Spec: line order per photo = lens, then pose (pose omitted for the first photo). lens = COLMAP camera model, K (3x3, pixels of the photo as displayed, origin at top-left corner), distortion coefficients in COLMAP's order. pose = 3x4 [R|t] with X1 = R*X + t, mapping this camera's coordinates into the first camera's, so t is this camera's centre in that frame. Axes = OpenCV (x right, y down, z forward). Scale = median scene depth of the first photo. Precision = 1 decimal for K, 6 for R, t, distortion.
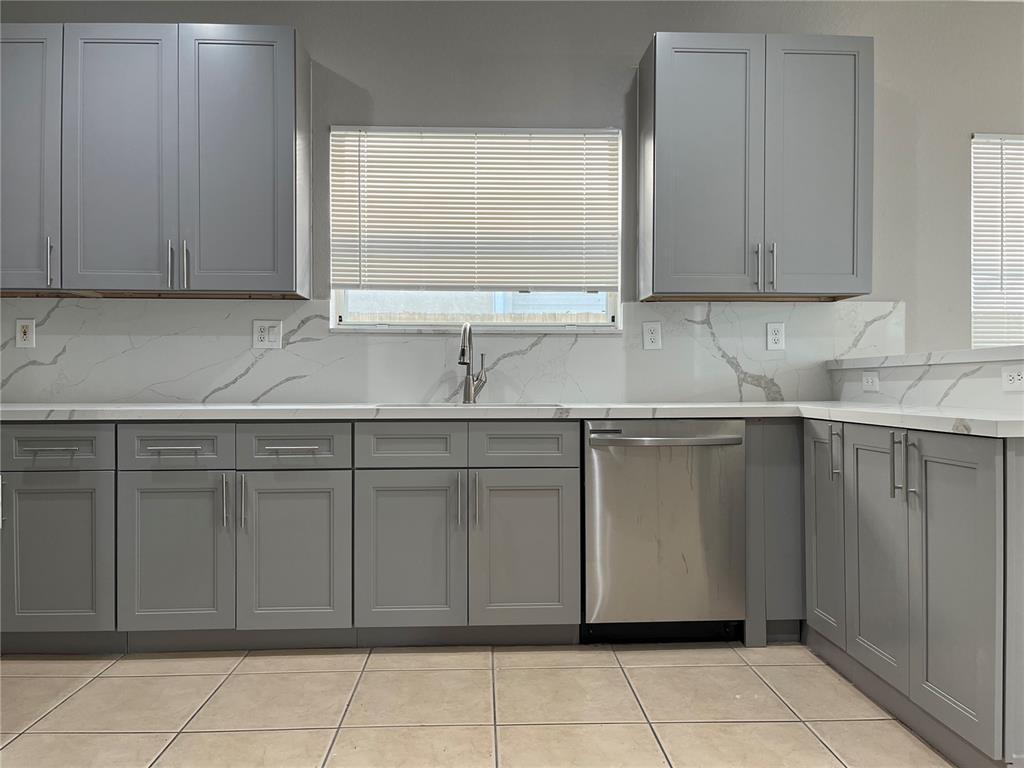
lens RADIAL K [[780.9, 0, 514.7], [0, 780.9, 382.3], [0, 0, 1]] dist [0.041369, -0.051721]
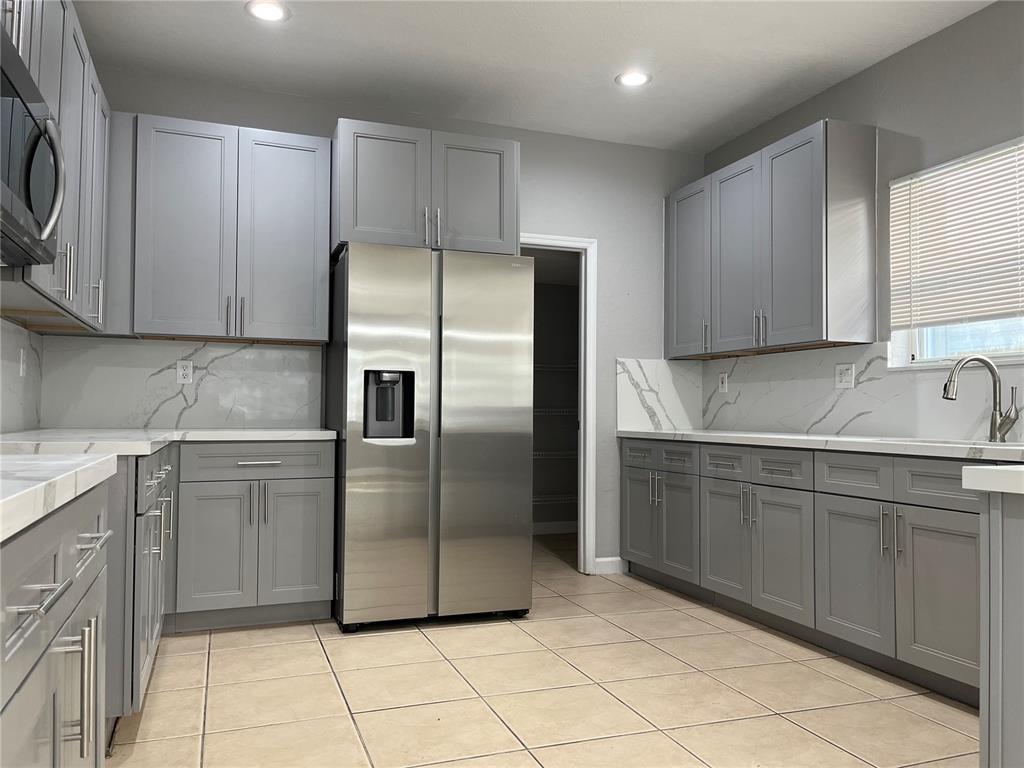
lens RADIAL K [[780.9, 0, 509.5], [0, 780.9, 387.9], [0, 0, 1]] dist [0.041369, -0.051721]
pose [[0.304392, -0.029154, -0.952101, 0.648262], [-0.010694, 0.999364, -0.034021, 0.001271], [0.952487, 0.020537, 0.303887, 0.176783]]
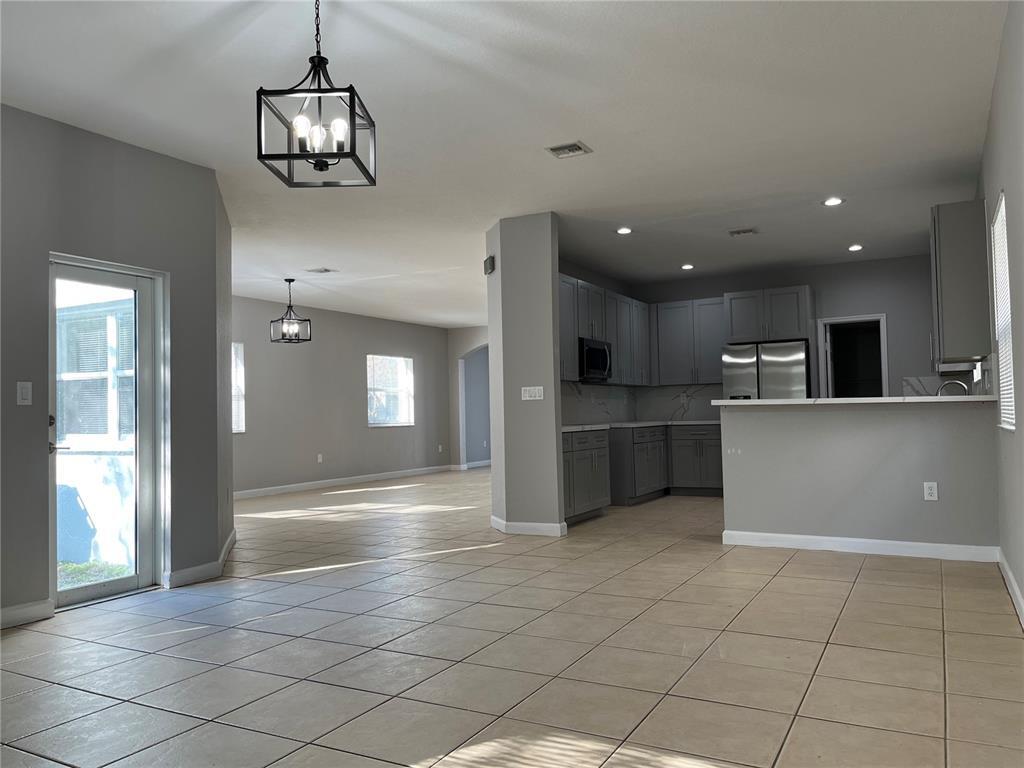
lens RADIAL K [[780.9, 0, 508.9], [0, 780.9, 383.8], [0, 0, 1]] dist [0.041369, -0.051721]
pose [[-0.524464, -0.017778, -0.851247, 2.238009], [0.022038, 0.999164, -0.034445, -0.023560], [0.851147, -0.036825, -0.523634, 1.059112]]
